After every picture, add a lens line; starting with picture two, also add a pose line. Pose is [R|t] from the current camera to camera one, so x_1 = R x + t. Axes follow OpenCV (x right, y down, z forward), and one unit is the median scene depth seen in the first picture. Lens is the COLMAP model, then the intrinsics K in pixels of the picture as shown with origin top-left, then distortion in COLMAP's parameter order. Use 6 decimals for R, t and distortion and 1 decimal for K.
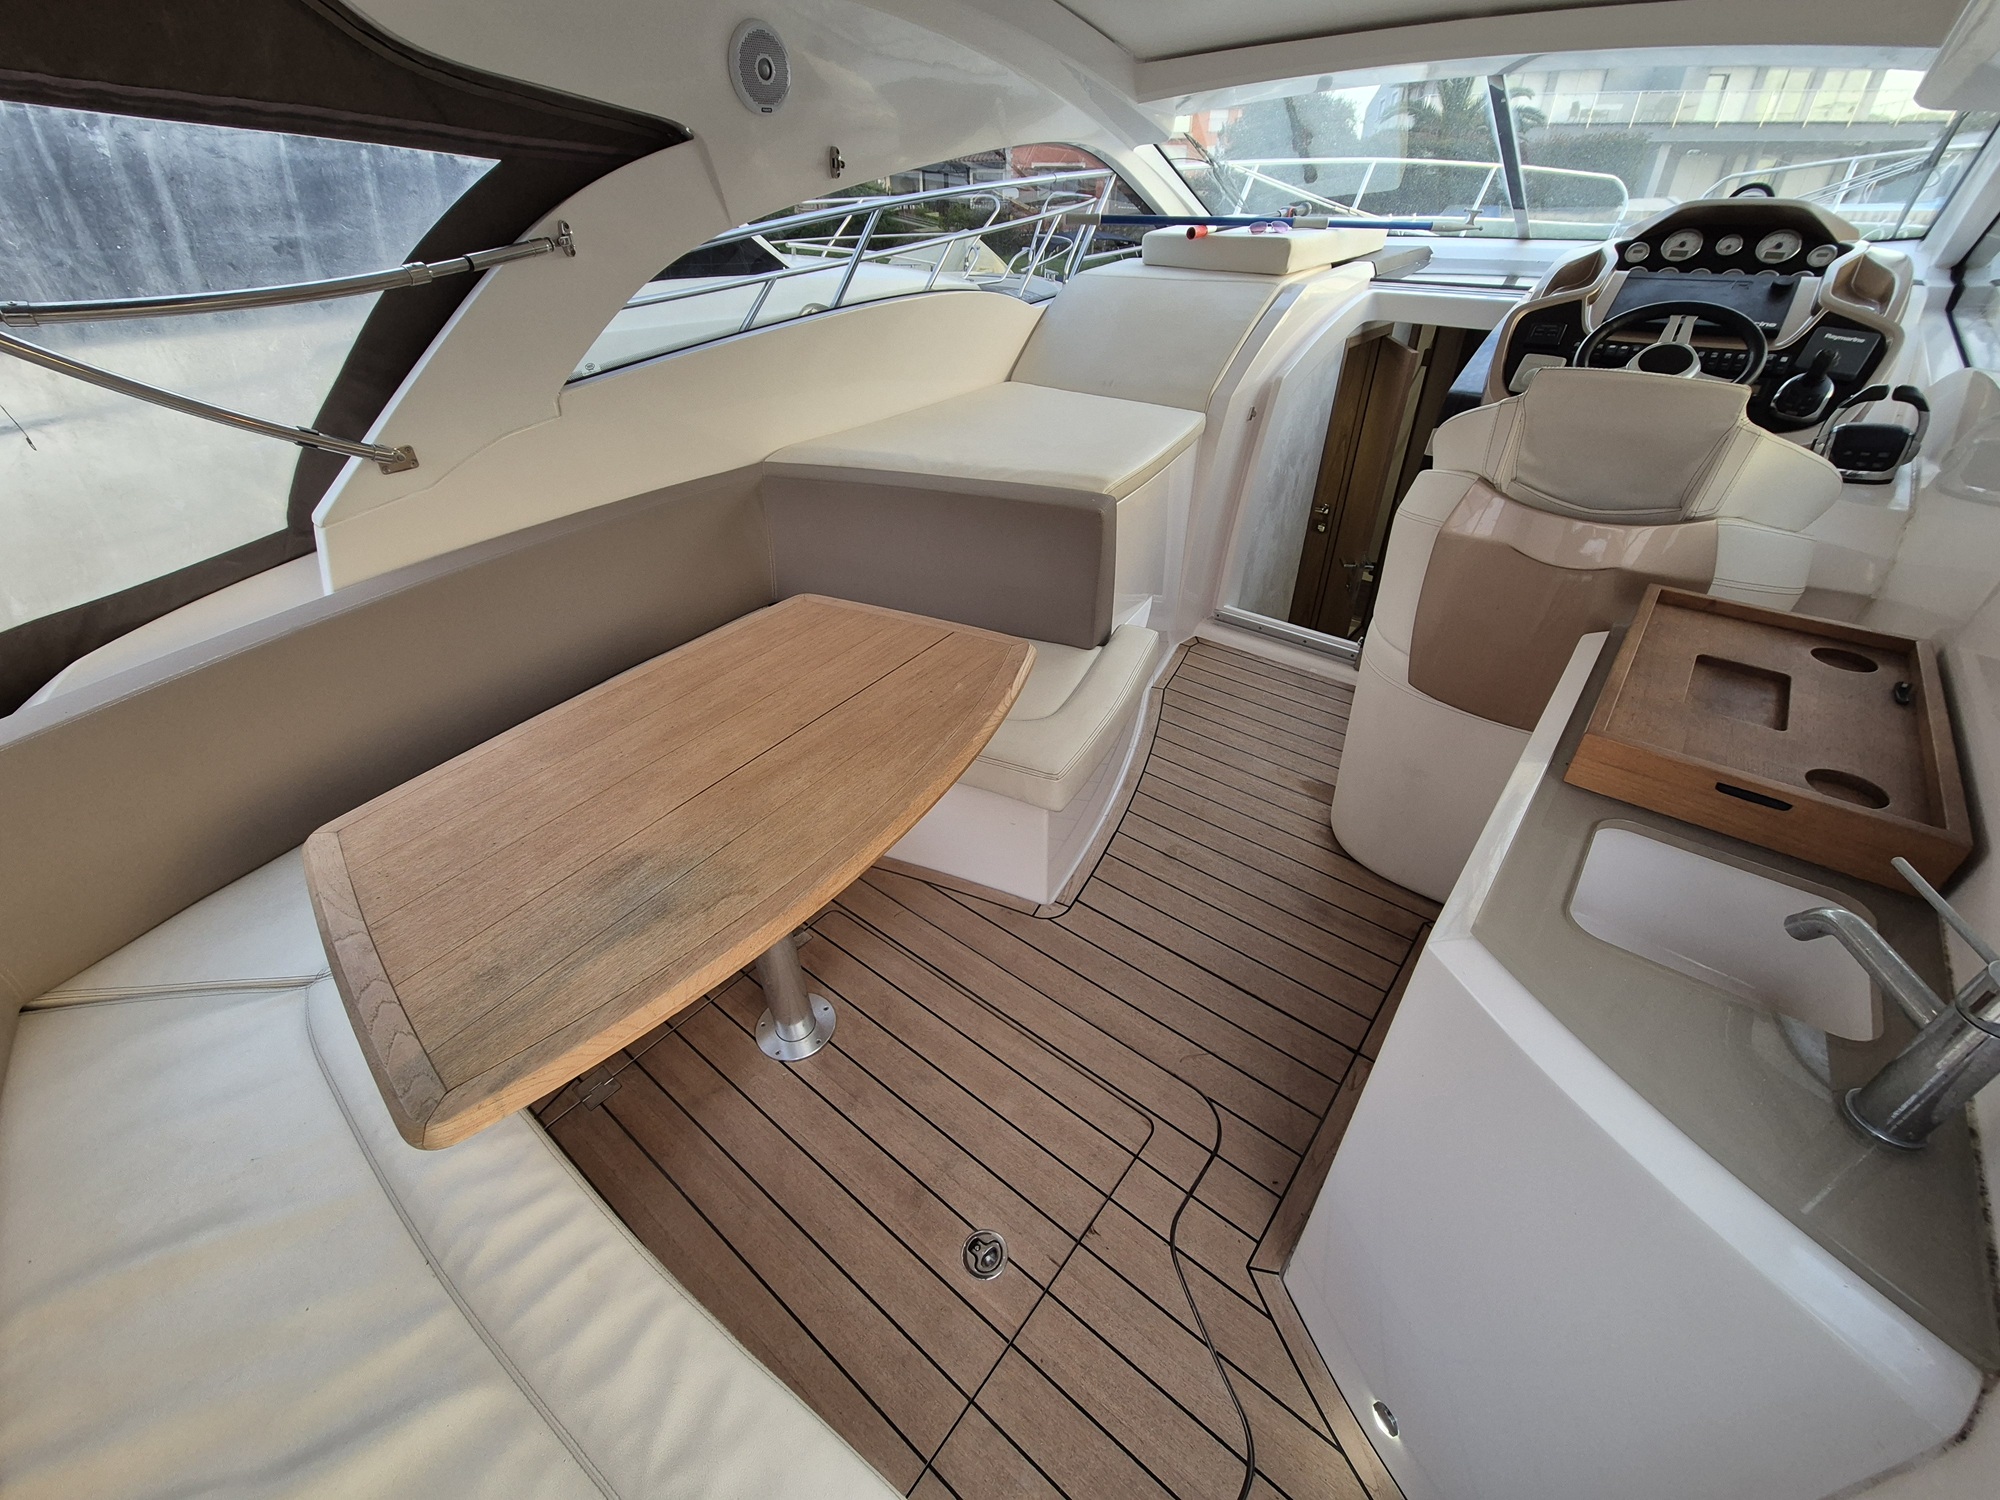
lens RADIAL K [[824.0, 0, 1000.0], [0, 824.0, 750.0], [0, 0, 1]] dist [0.000102, -0.000595]
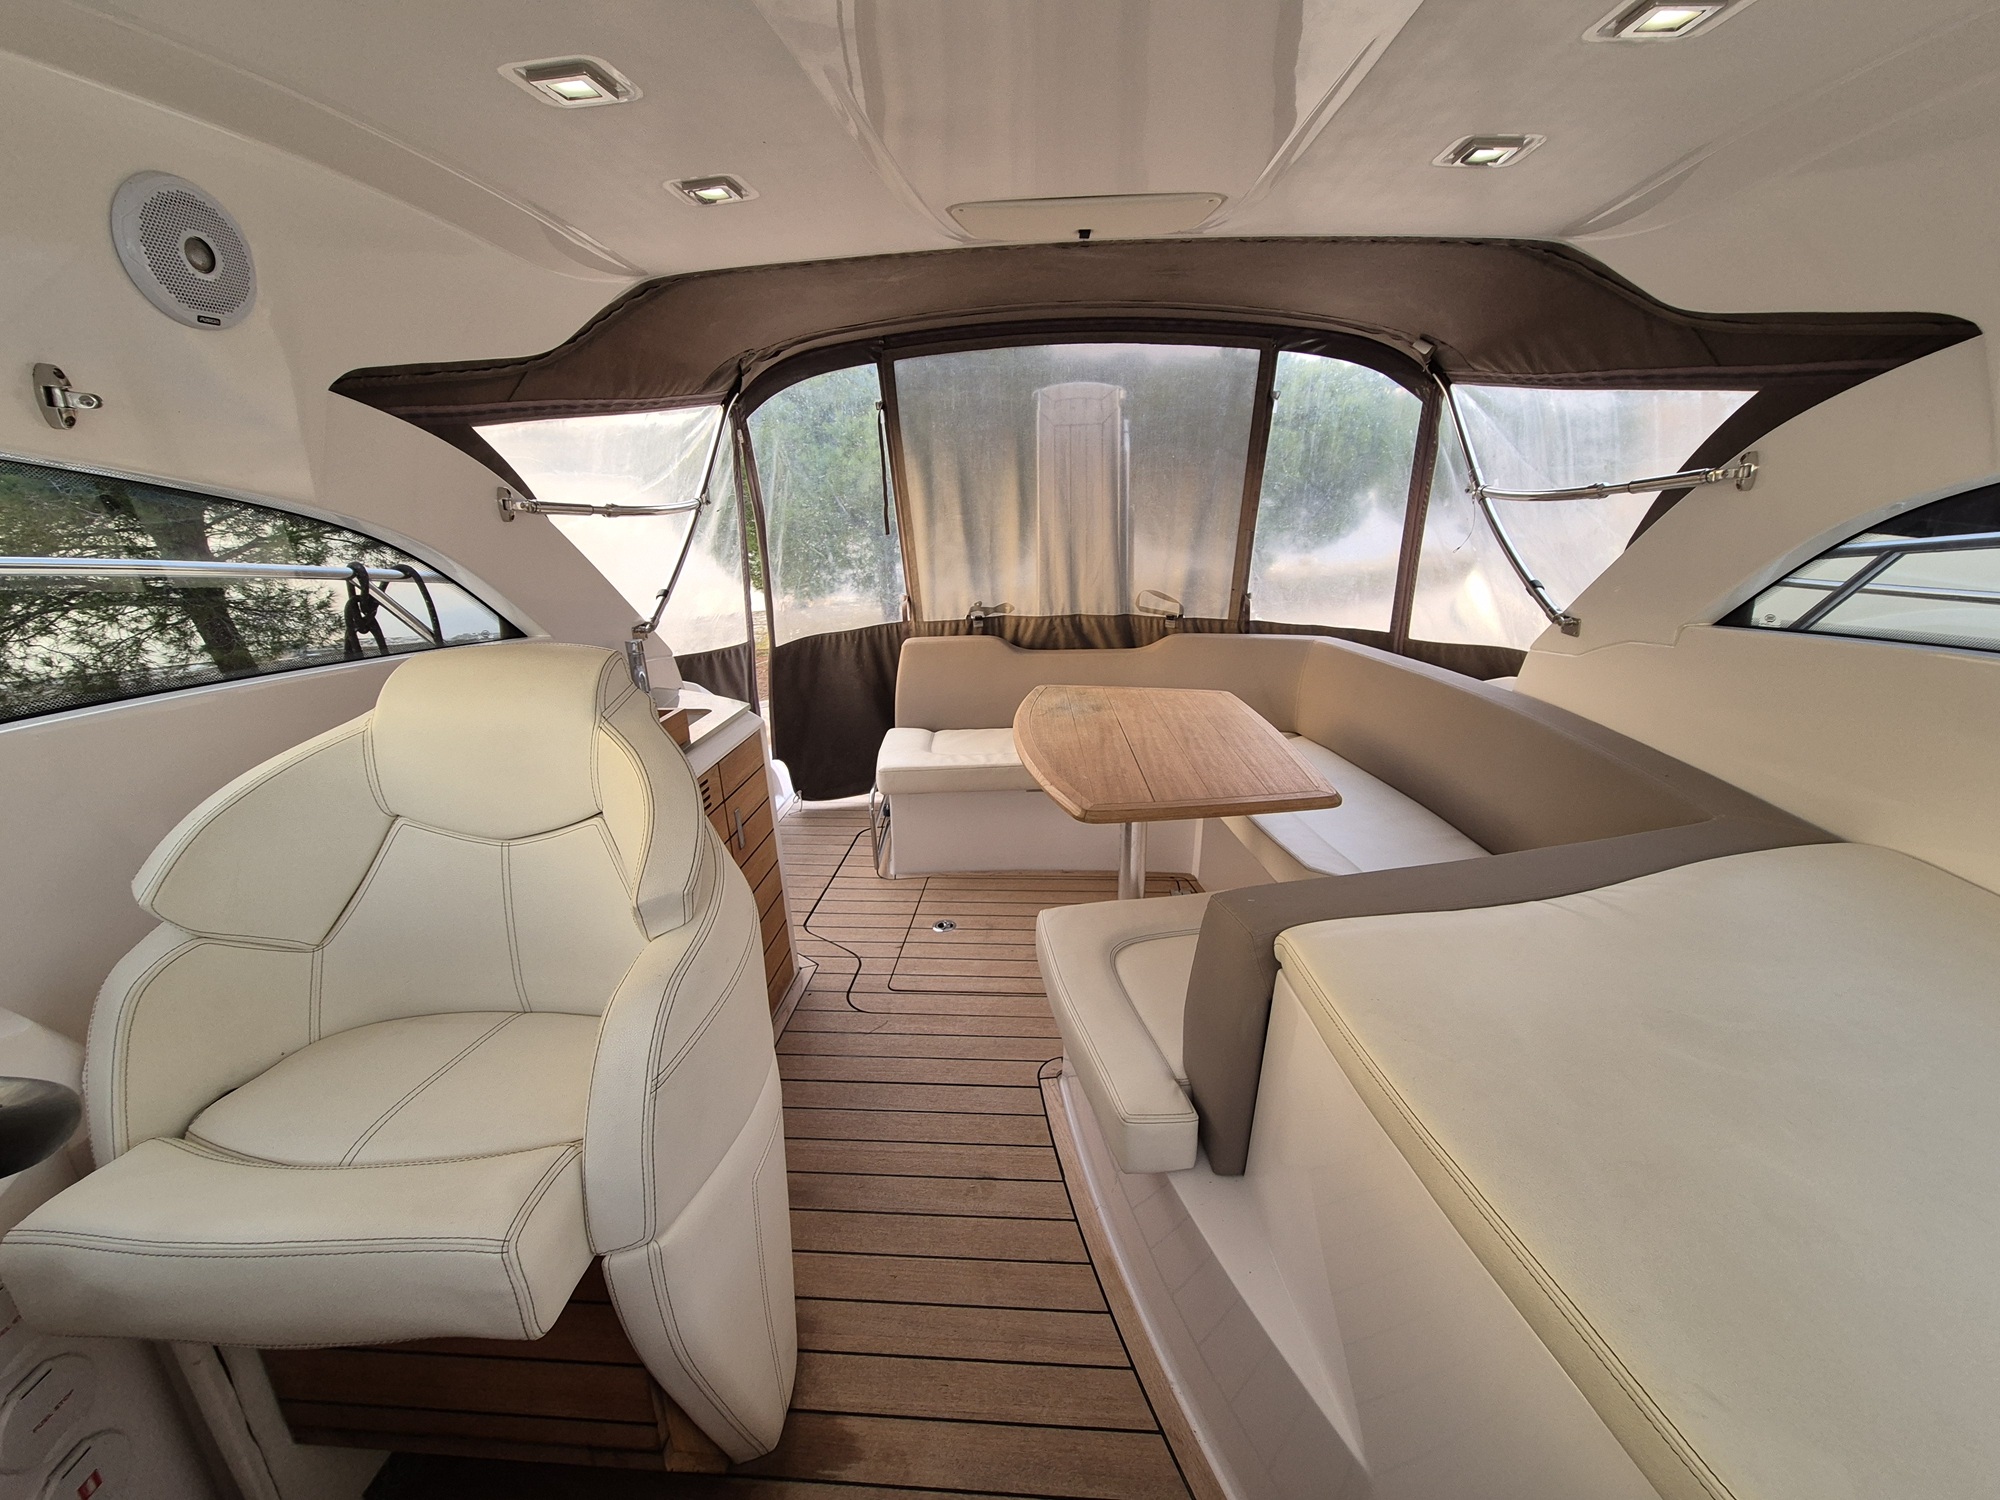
lens RADIAL K [[824.8, 0, 1004.8], [0, 824.8, 749.2], [0, 0, 1]] dist [0.003827, 0.000154]
pose [[-0.820963, 0.211440, -0.530389, 0.650543], [-0.294505, 0.639007, 0.710589, -0.877552], [0.489169, 0.739570, -0.462331, 1.322786]]
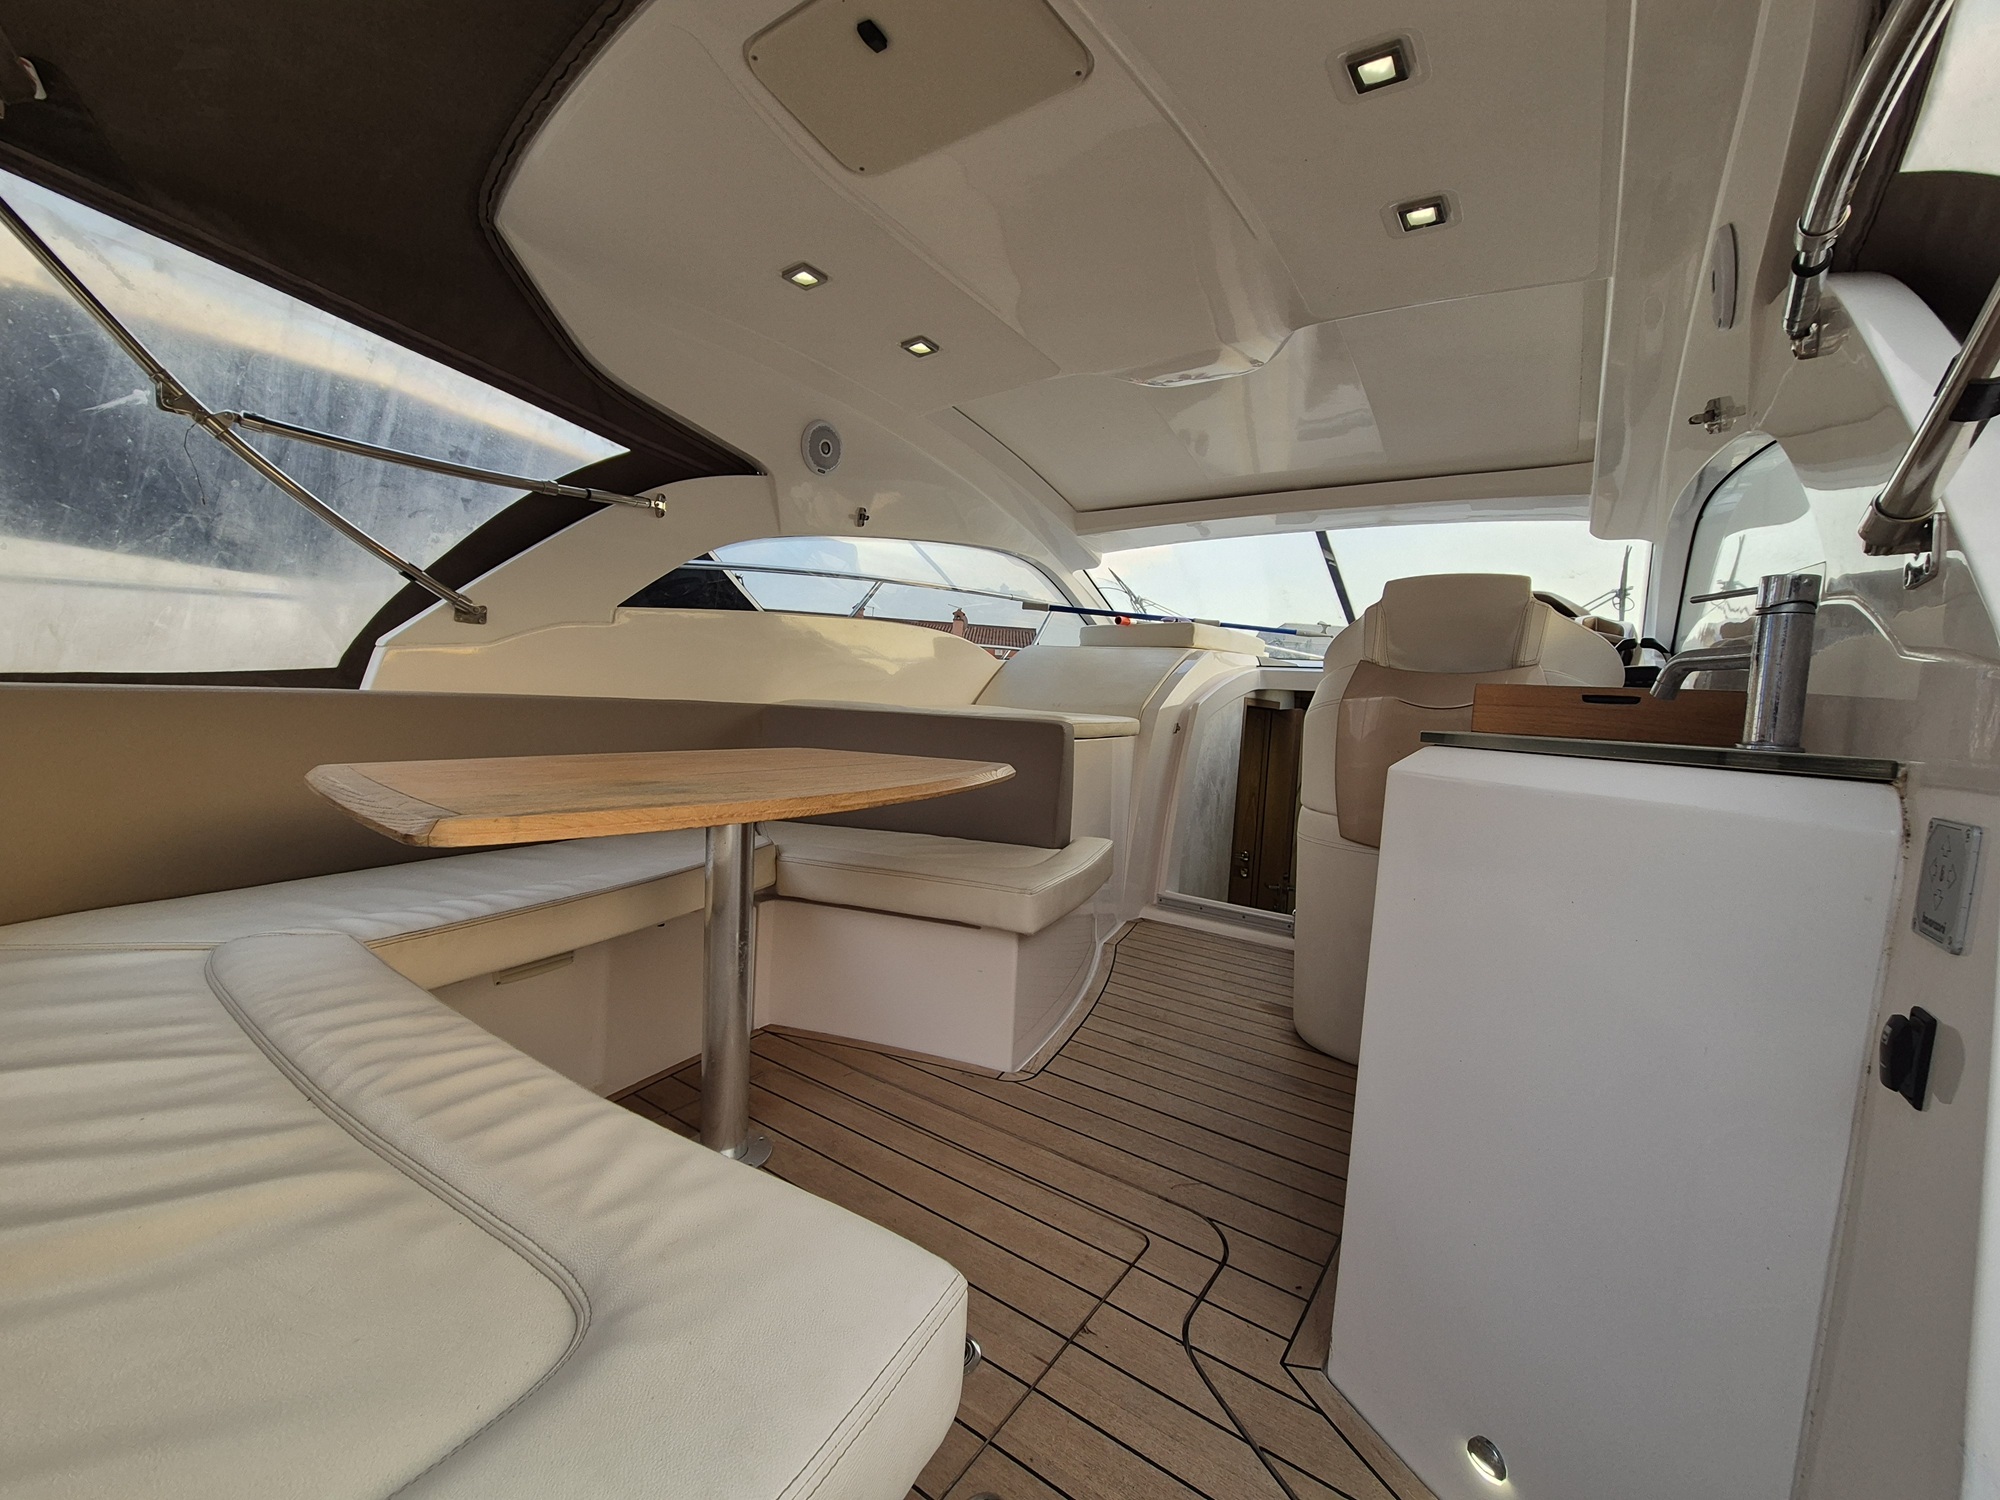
lens RADIAL K [[824.8, 0, 1004.8], [0, 824.8, 749.2], [0, 0, 1]] dist [0.003827, 0.000154]
pose [[0.994660, 0.071093, 0.074819, -0.053103], [-0.021289, 0.850663, -0.525280, 0.424155], [-0.100989, 0.520882, 0.847634, 0.030037]]
